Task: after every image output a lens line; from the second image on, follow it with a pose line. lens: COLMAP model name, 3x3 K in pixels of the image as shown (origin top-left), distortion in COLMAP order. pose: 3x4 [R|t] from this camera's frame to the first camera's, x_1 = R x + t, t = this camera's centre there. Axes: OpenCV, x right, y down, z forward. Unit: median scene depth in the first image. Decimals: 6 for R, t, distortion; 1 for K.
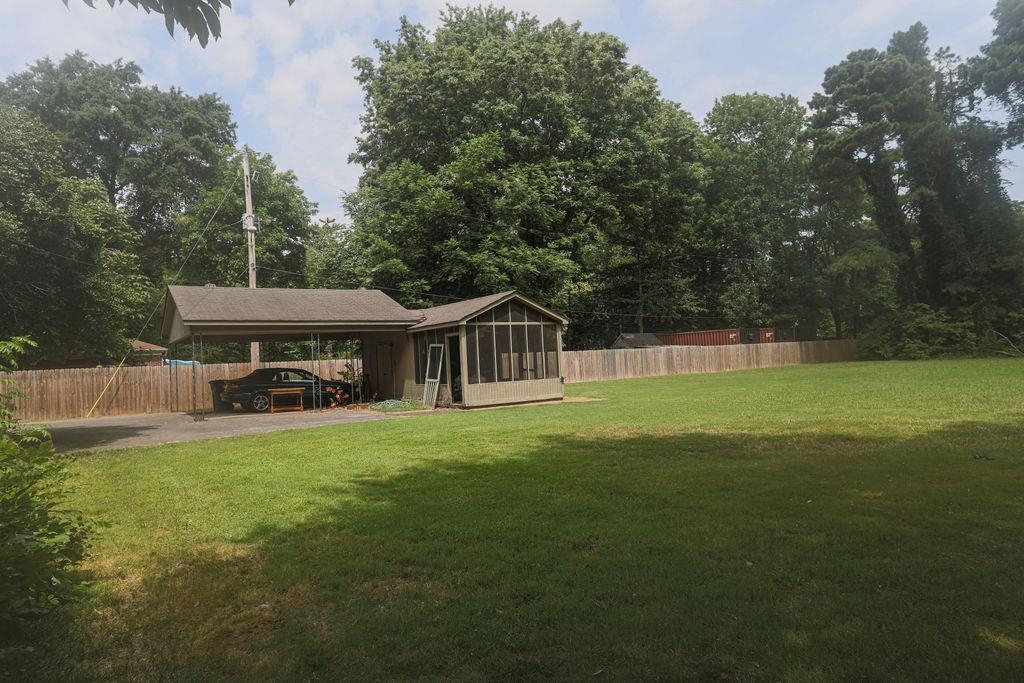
lens RADIAL K [[611.3, 0, 504.7], [0, 611.3, 339.0], [0, 0, 1]] dist [-0.001719, 0.000730]
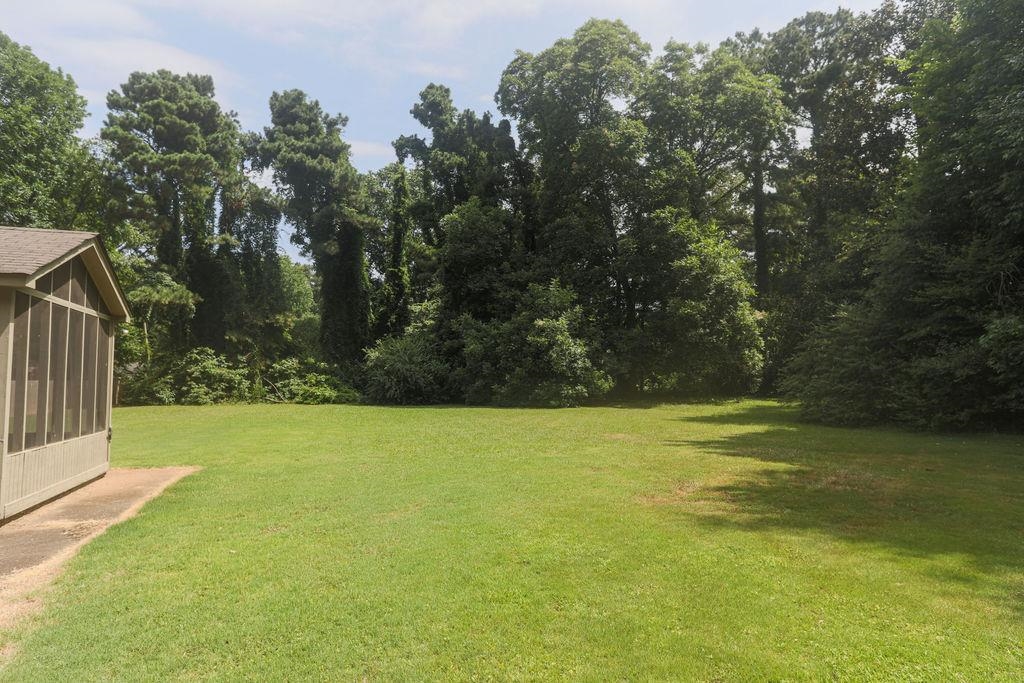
lens RADIAL K [[611.3, 0, 504.7], [0, 611.3, 339.0], [0, 0, 1]] dist [-0.001719, 0.000730]
pose [[0.252167, 0.112482, 0.961124, -0.152475], [-0.036818, 0.993617, -0.106625, 0.015457], [-0.966983, -0.008499, 0.254699, 0.283853]]
